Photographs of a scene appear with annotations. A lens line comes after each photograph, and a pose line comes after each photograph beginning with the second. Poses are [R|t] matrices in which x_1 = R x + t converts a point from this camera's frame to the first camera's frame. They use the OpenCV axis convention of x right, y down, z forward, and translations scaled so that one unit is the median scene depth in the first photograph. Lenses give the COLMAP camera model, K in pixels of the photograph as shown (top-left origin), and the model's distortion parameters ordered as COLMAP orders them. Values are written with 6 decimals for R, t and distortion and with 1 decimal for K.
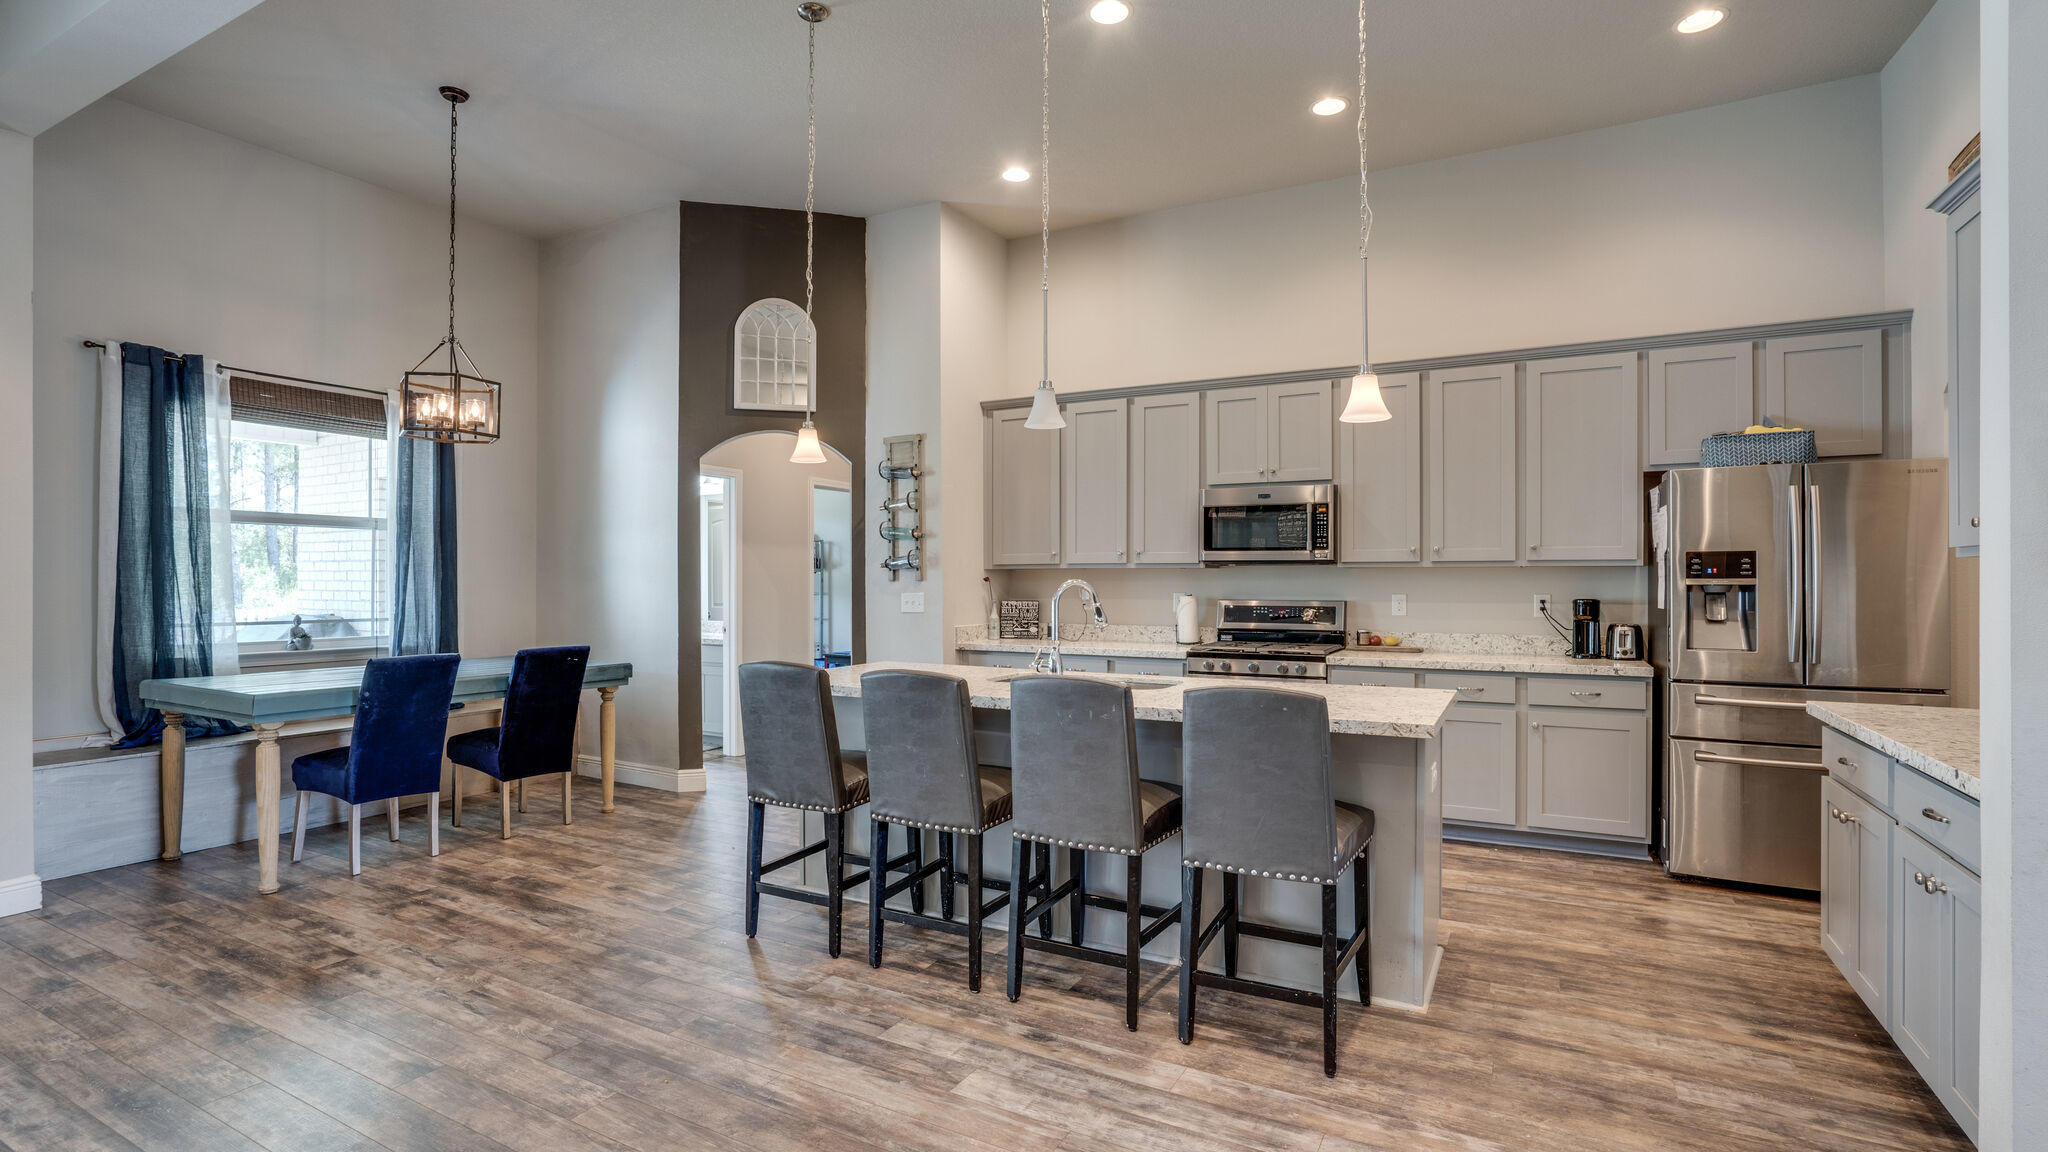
lens RADIAL K [[951.8, 0, 1046.1], [0, 951.8, 577.3], [0, 0, 1]] dist [-0.040098, 0.014585]
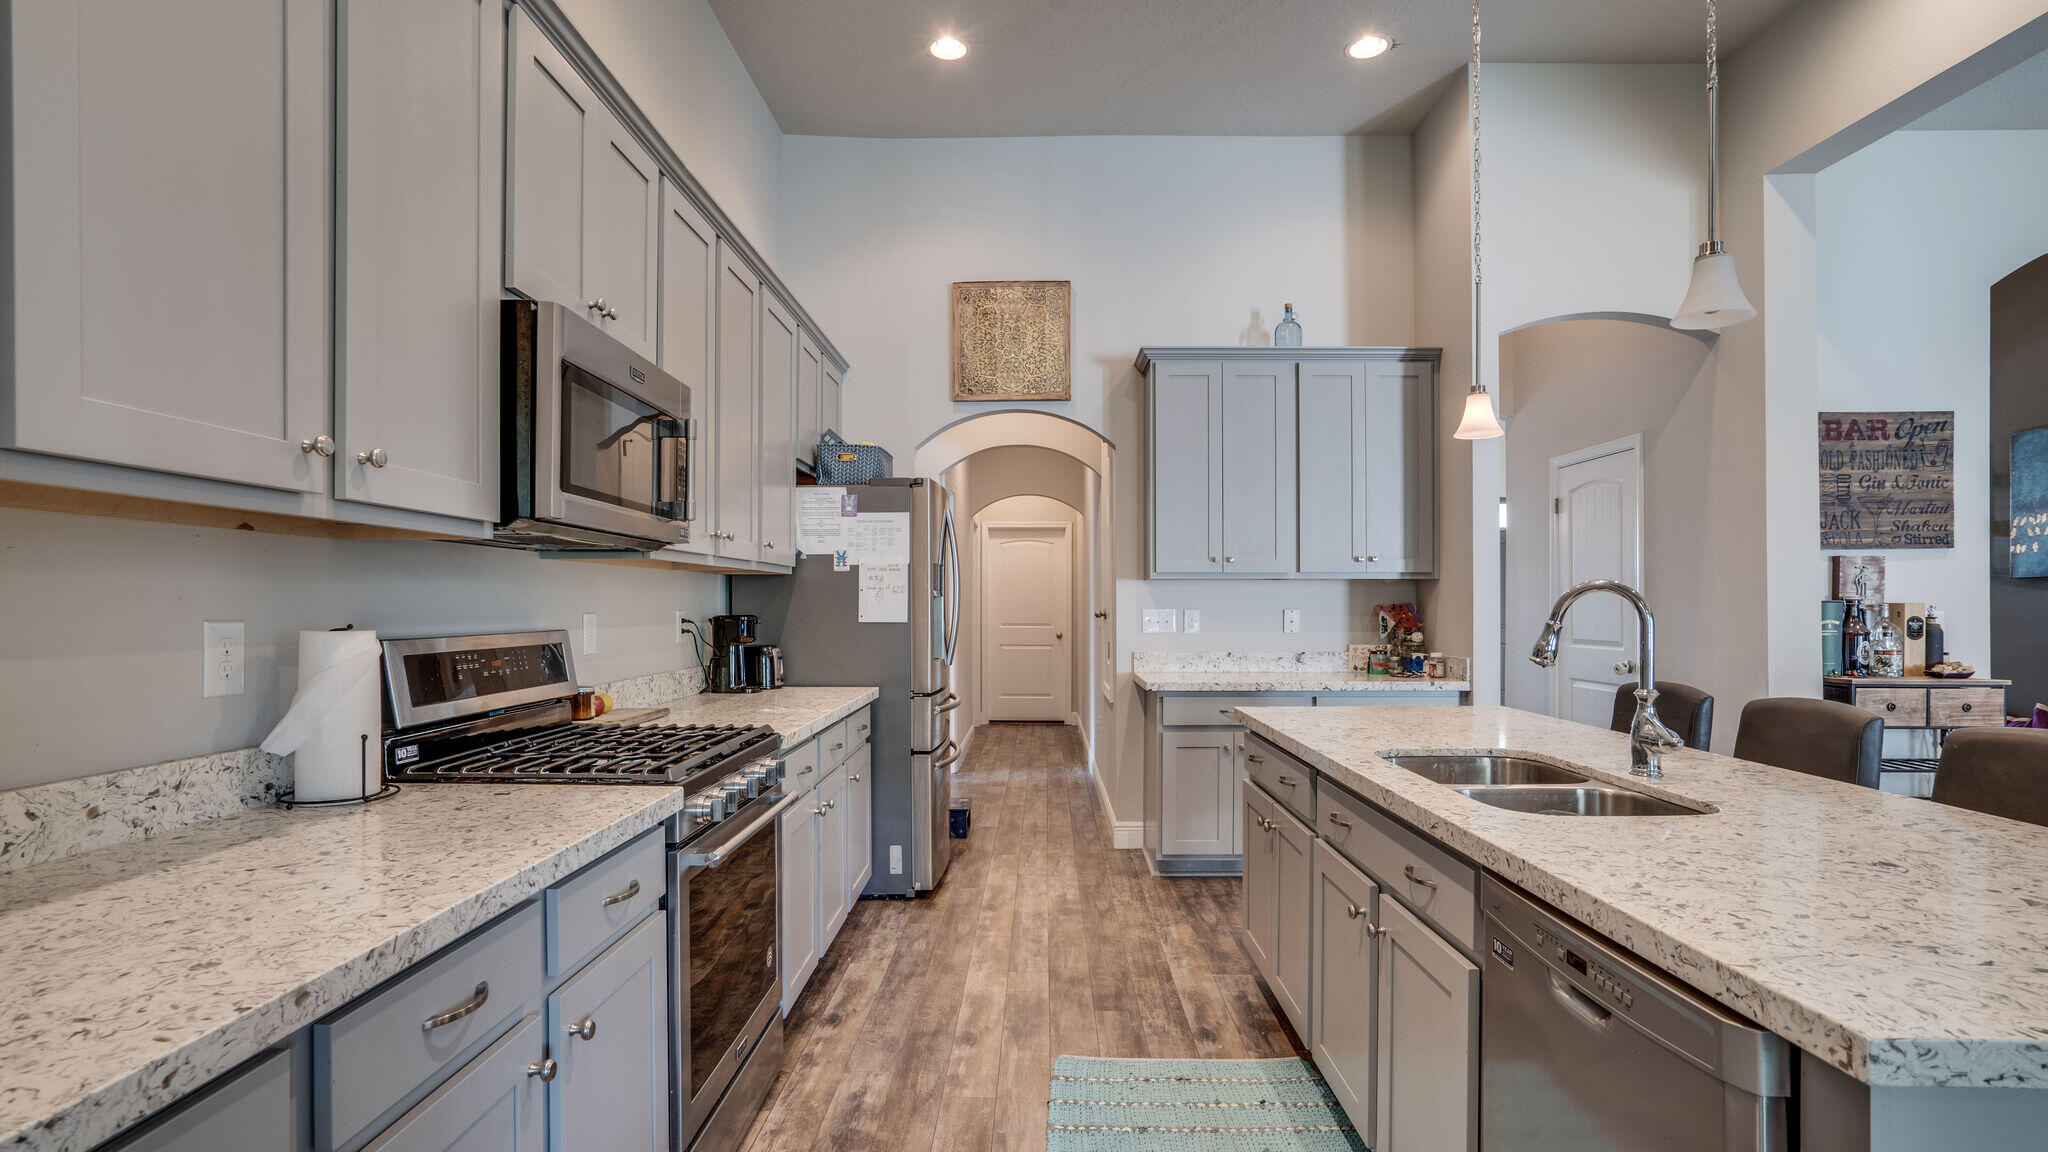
lens RADIAL K [[989.7, 0, 1024.9], [0, 989.7, 594.4], [0, 0, 1]] dist [-0.030536, 0.004997]
pose [[-0.461492, 0.006476, 0.887121, -0.264395], [-0.005240, 0.999936, -0.010026, 0.014011], [-0.887129, -0.009276, -0.461428, 1.246309]]
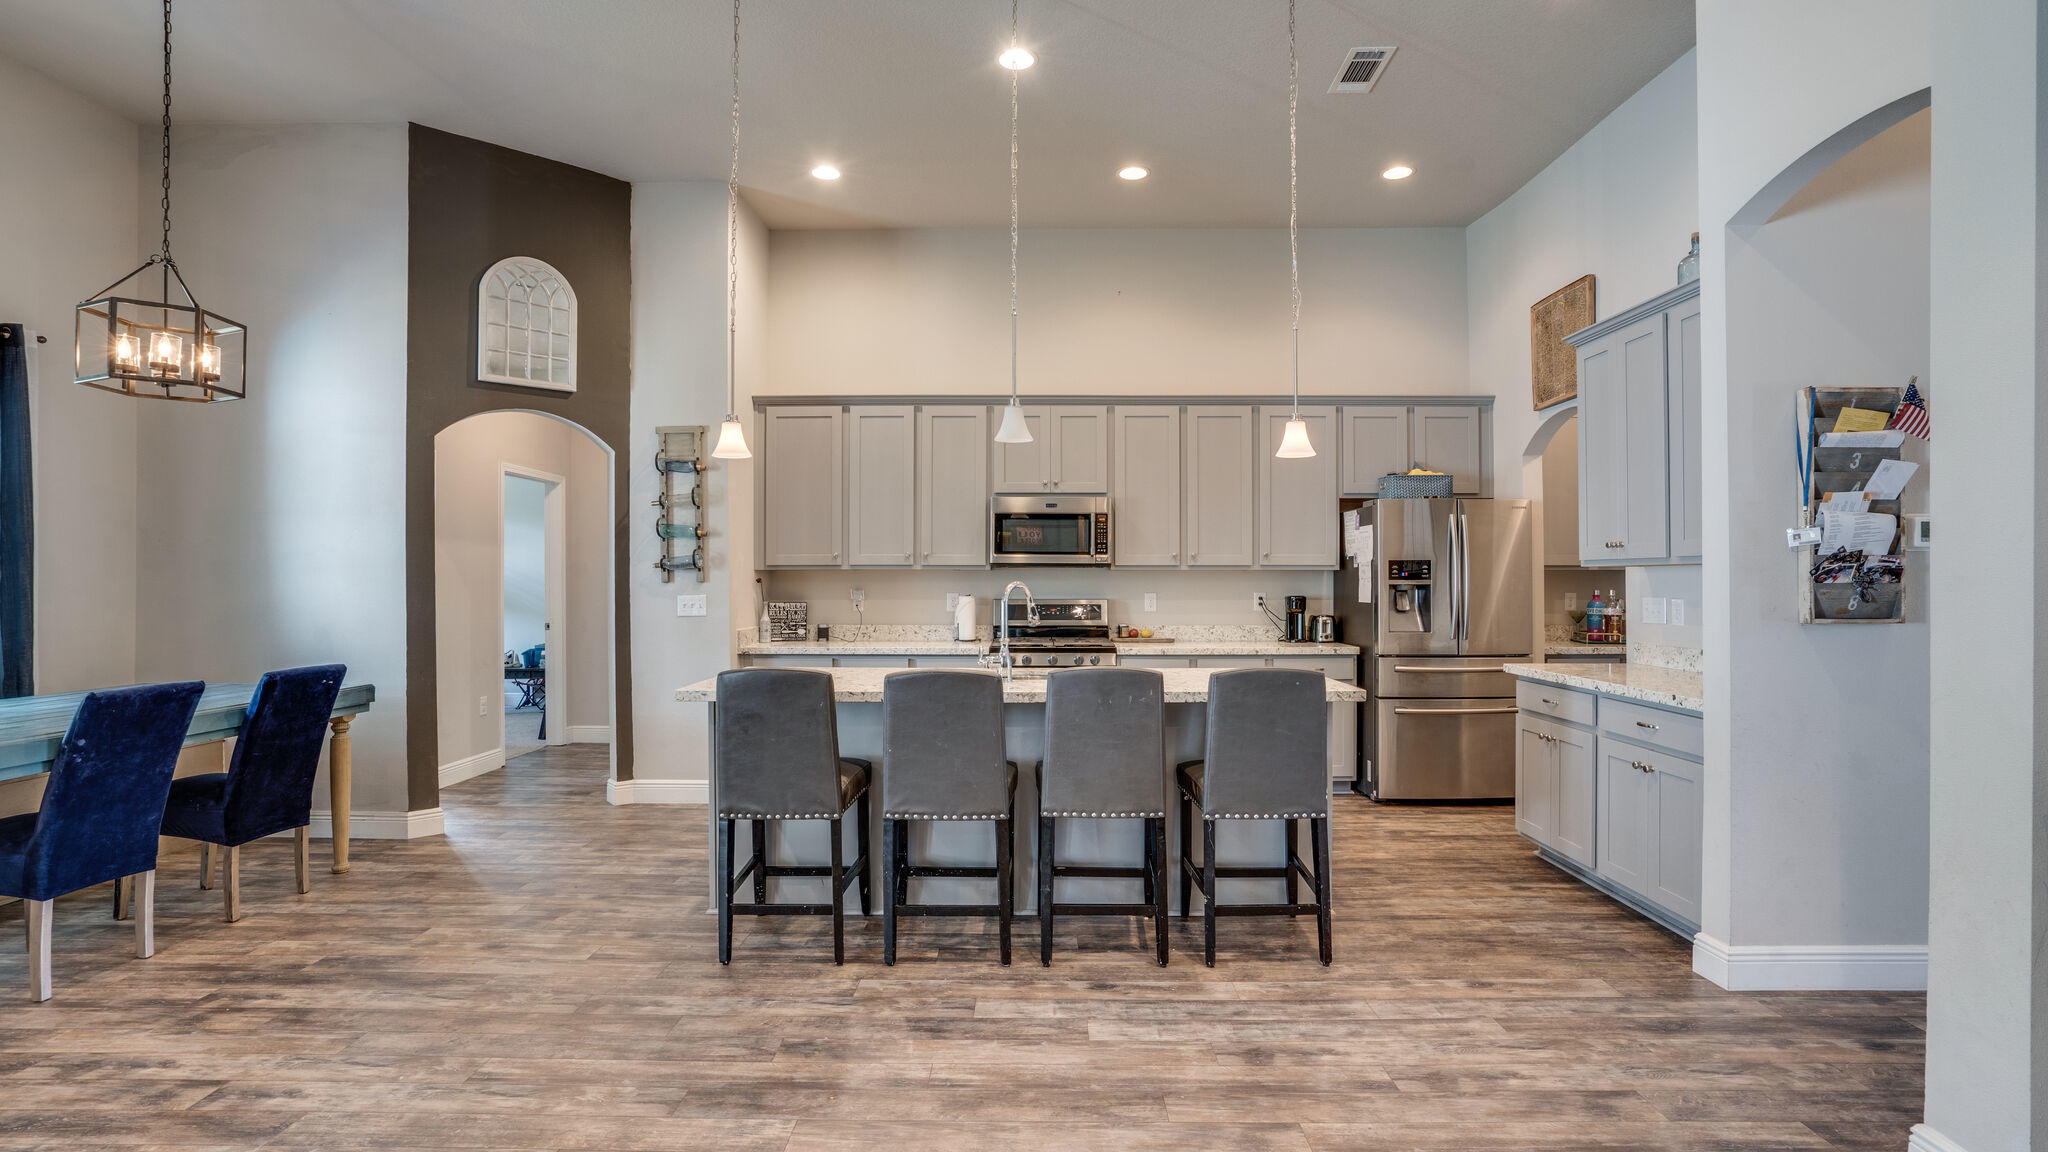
lens RADIAL K [[951.8, 0, 1060.0], [0, 951.8, 576.8], [0, 0, 1]] dist [-0.040098, 0.014585]
pose [[0.880919, 0.000834, 0.473266, -0.343549], [-0.000657, 1.000000, -0.000541, -0.002026], [-0.473266, 0.000166, 0.880920, 0.014656]]
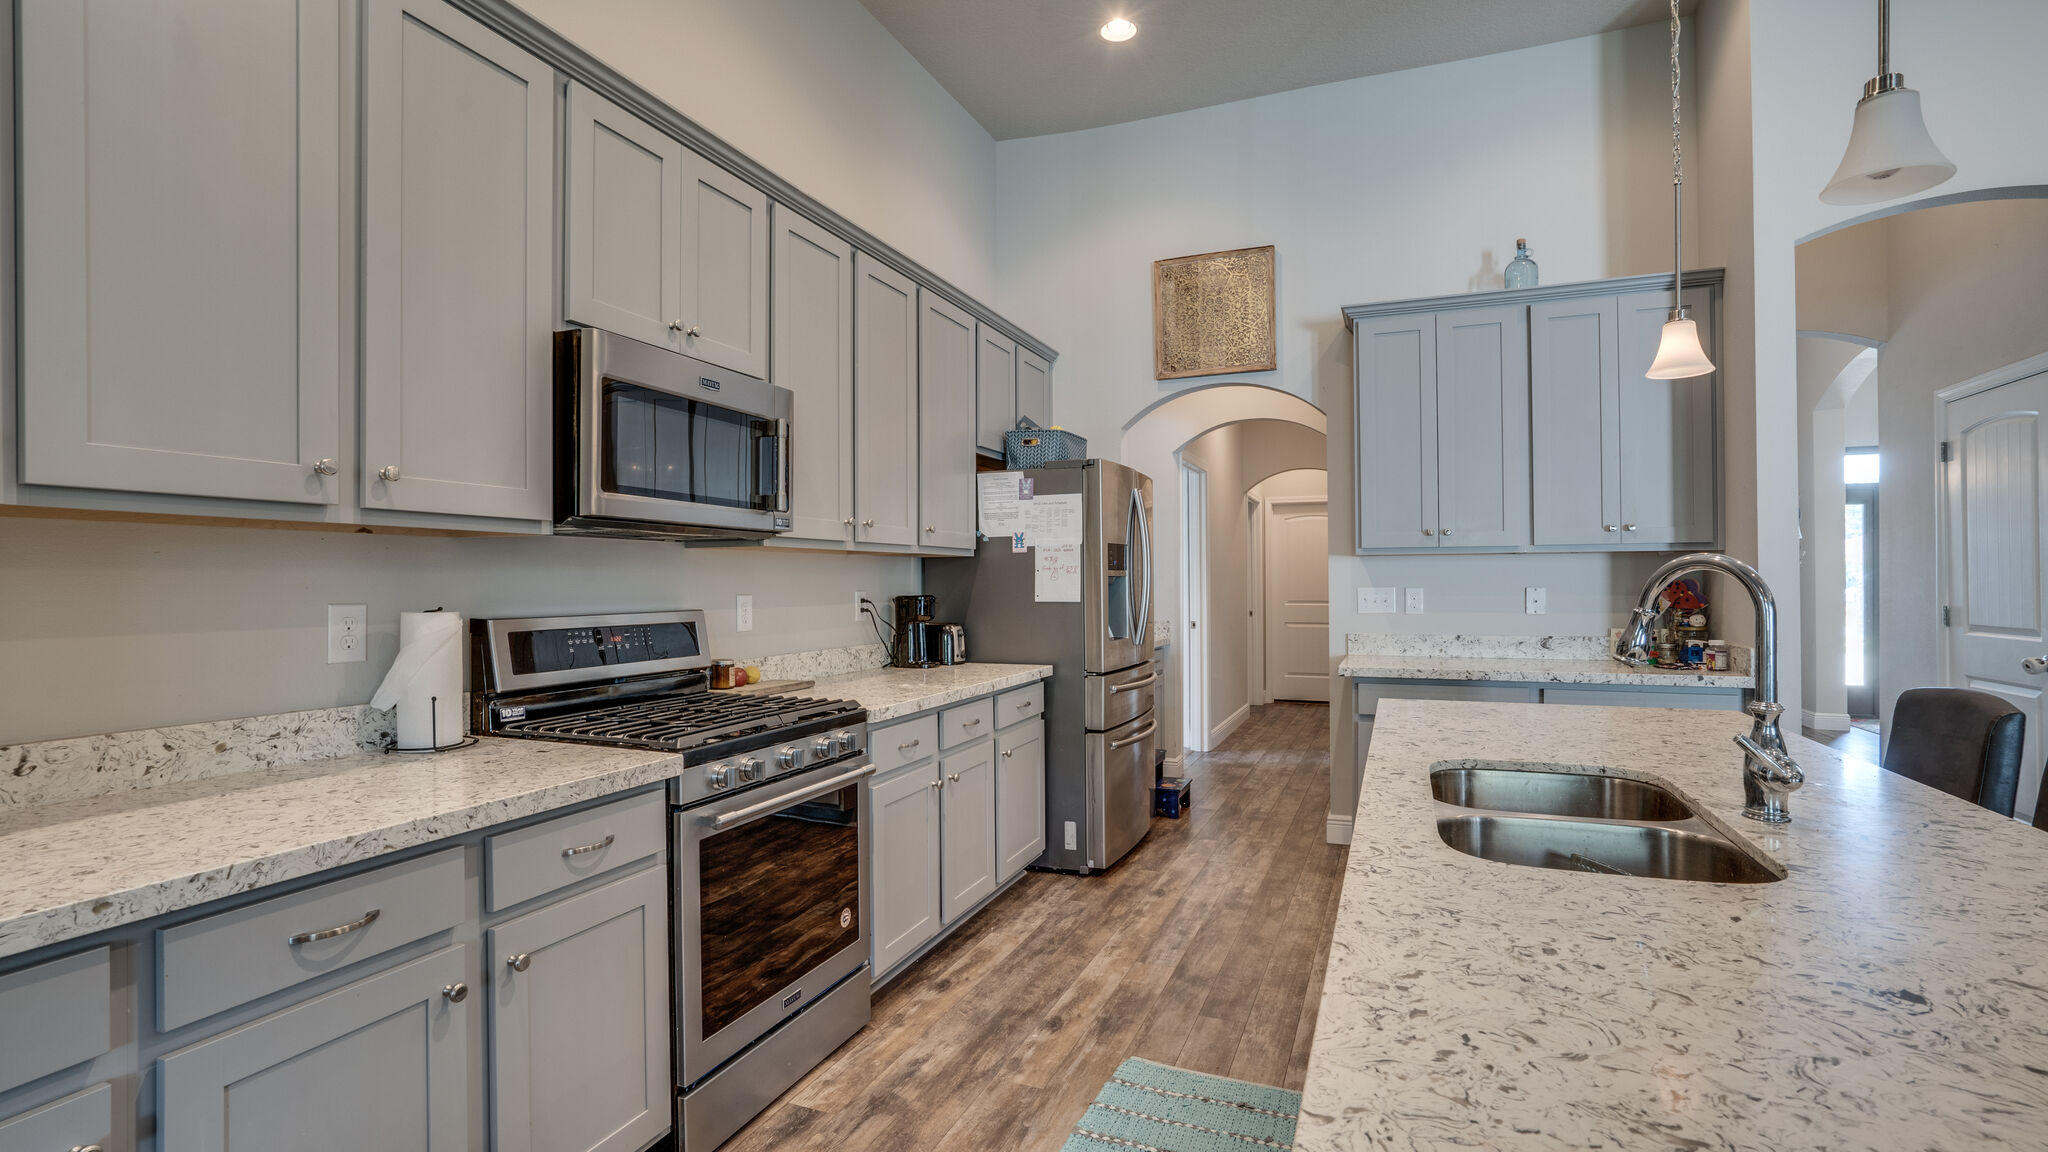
lens RADIAL K [[951.8, 0, 1012.9], [0, 951.8, 566.2], [0, 0, 1]] dist [-0.040098, 0.014585]
pose [[-0.100749, 0.014178, 0.994811, -0.284801], [0.000374, 0.999899, -0.014213, 0.010161], [-0.994912, -0.001060, -0.100744, 1.071474]]
